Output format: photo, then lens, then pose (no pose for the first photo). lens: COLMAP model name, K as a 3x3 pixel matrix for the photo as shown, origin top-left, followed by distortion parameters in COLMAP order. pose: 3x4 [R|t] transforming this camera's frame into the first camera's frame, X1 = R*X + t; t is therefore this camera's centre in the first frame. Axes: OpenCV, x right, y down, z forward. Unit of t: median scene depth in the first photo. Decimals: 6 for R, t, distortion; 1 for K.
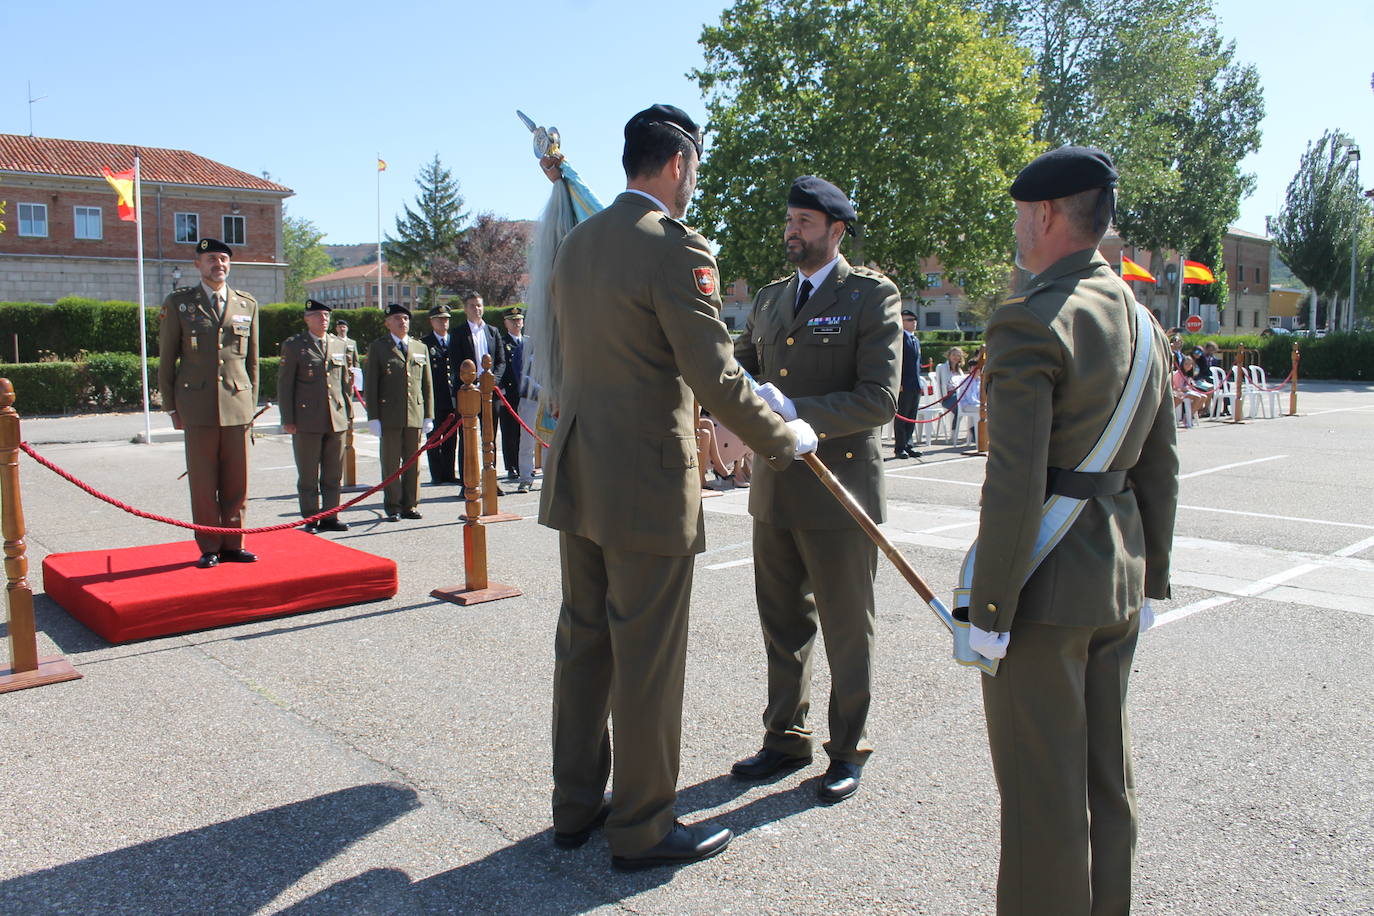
lens RADIAL K [[1231.3, 0, 687.0], [0, 1231.3, 458.0], [0, 0, 1]] dist [-0.173238, 0.281359]
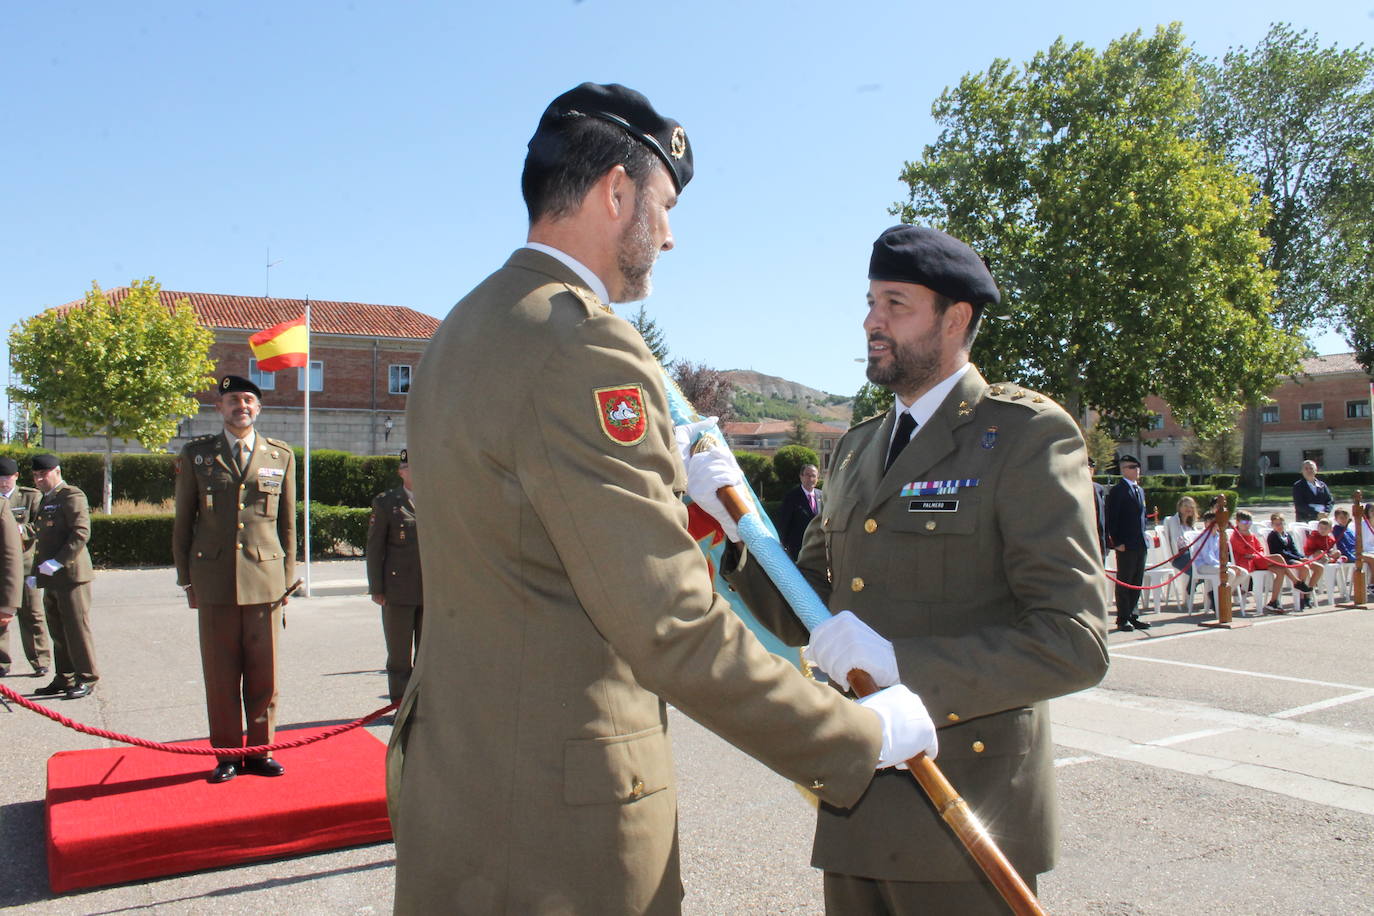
lens RADIAL K [[1191.5, 0, 687.0], [0, 1191.5, 458.0], [0, 0, 1]] dist [-0.055983, 0.002106]
pose [[0.983774, -0.007556, -0.179251, 0.022078], [-0.013851, 0.992932, -0.117872, -0.015679], [0.178874, 0.118443, 0.976717, 0.120705]]
